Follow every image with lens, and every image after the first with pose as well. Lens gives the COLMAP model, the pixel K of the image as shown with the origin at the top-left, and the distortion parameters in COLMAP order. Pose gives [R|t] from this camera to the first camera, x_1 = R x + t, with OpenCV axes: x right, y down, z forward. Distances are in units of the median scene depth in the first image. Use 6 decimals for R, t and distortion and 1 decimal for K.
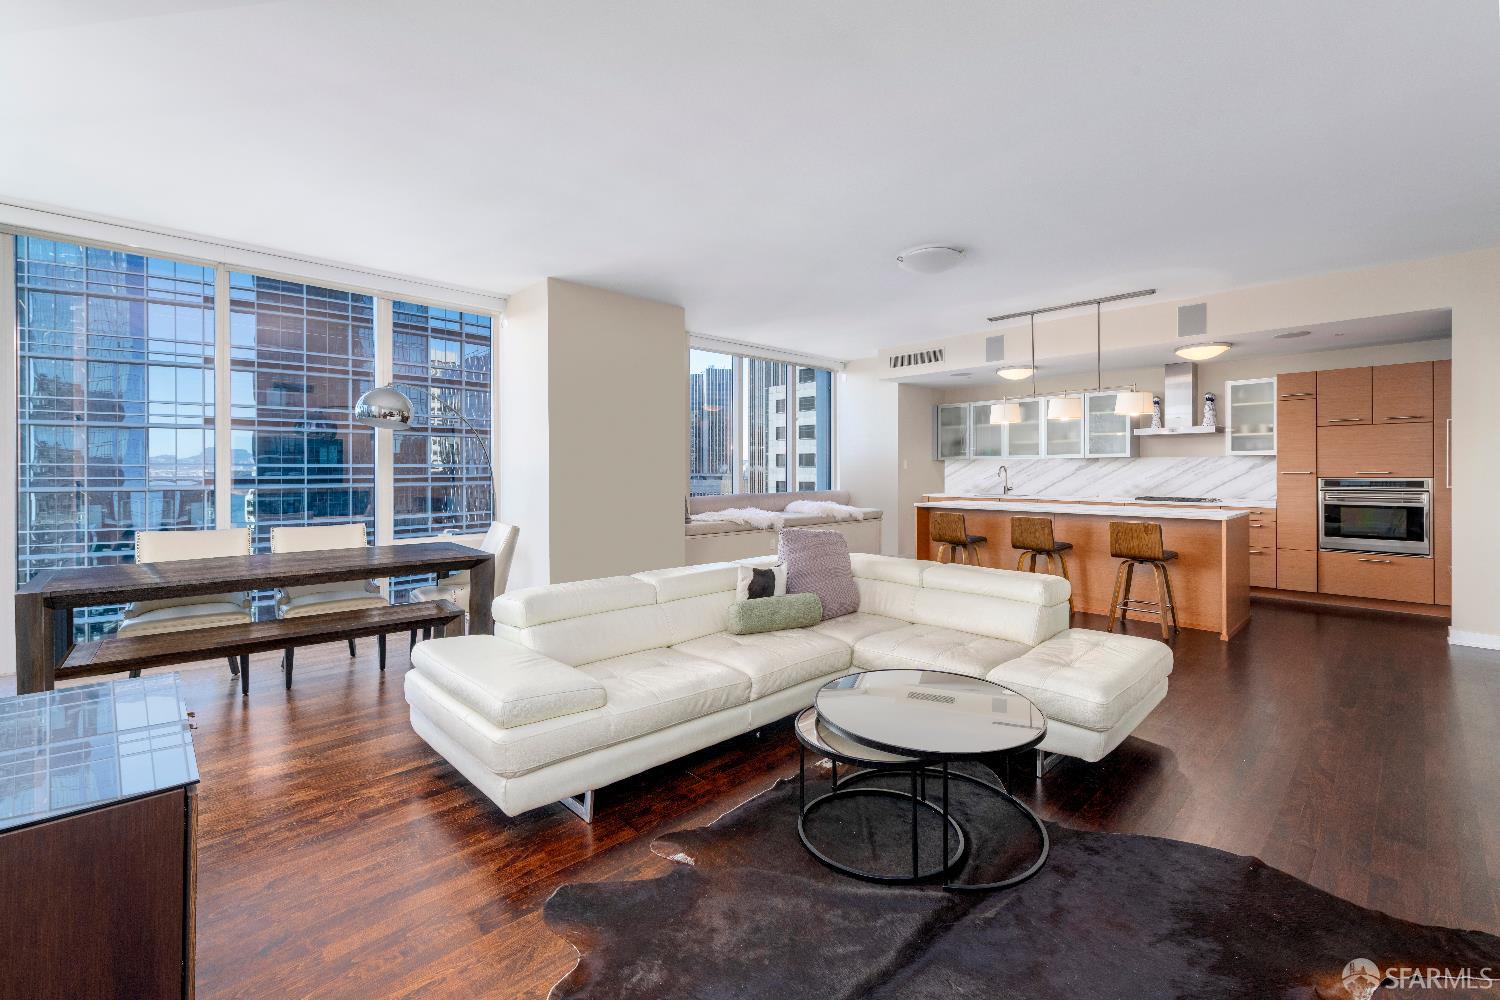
lens RADIAL K [[649.0, 0, 747.8], [0, 649.0, 472.0], [0, 0, 1]] dist [0.000264, -0.000055]
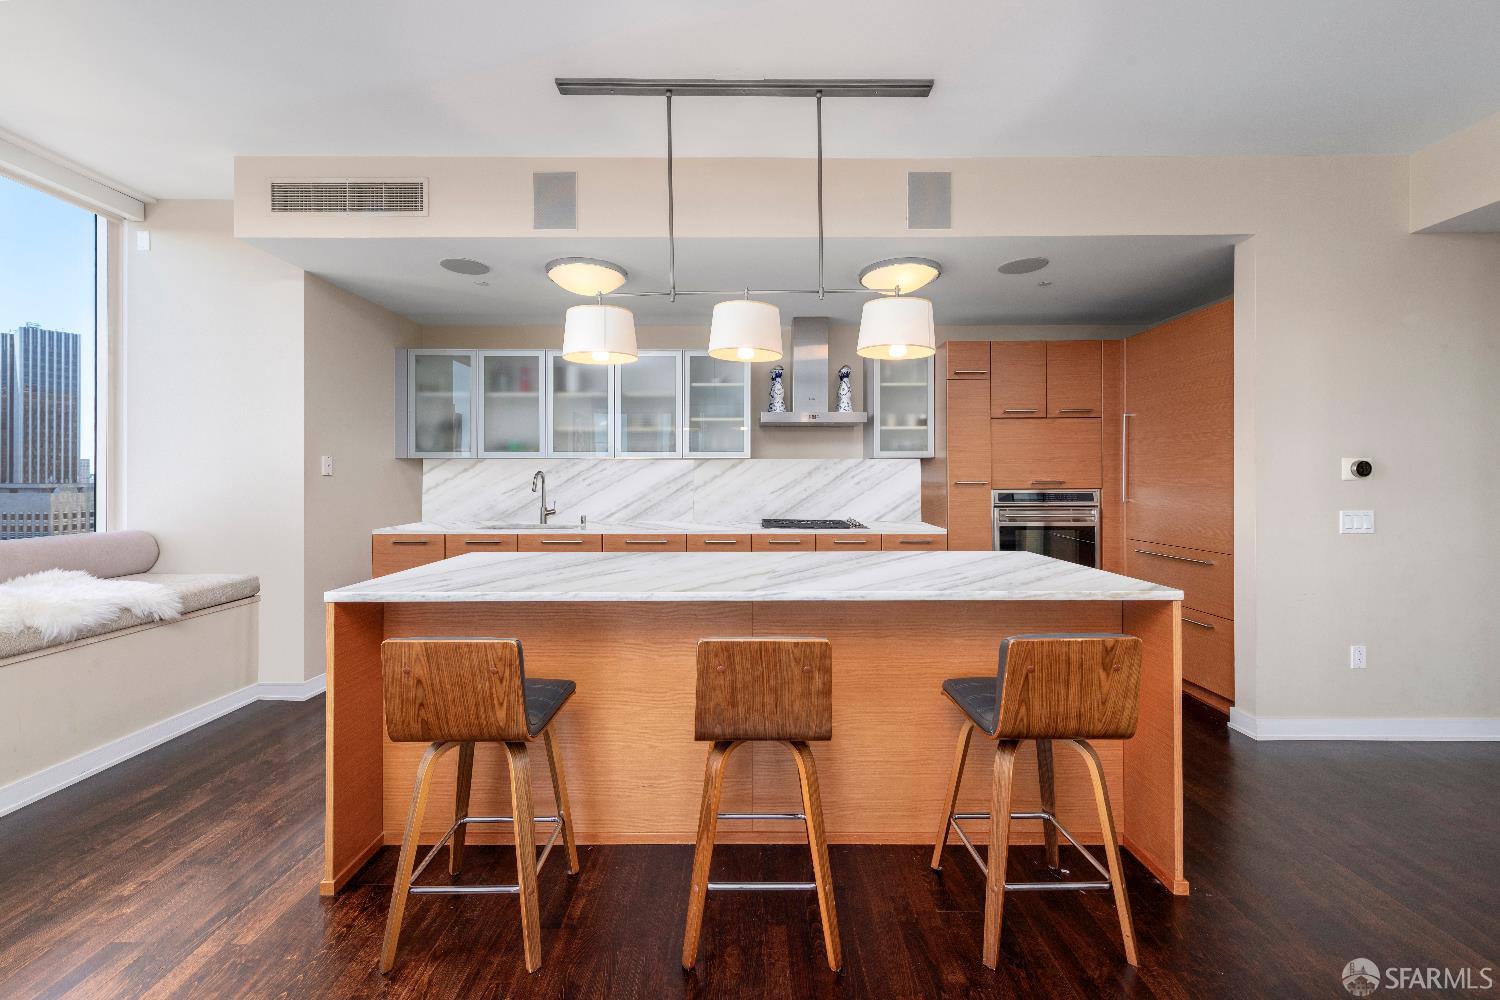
lens RADIAL K [[599.9, 0, 747.7], [0, 599.9, 480.6], [0, 0, 1]] dist [0.000644, 0.000034]
pose [[0.692258, -0.001575, 0.721648, 0.167433], [0.001515, 0.999999, 0.000729, -0.001462], [-0.721648, 0.000589, 0.692260, 0.585589]]
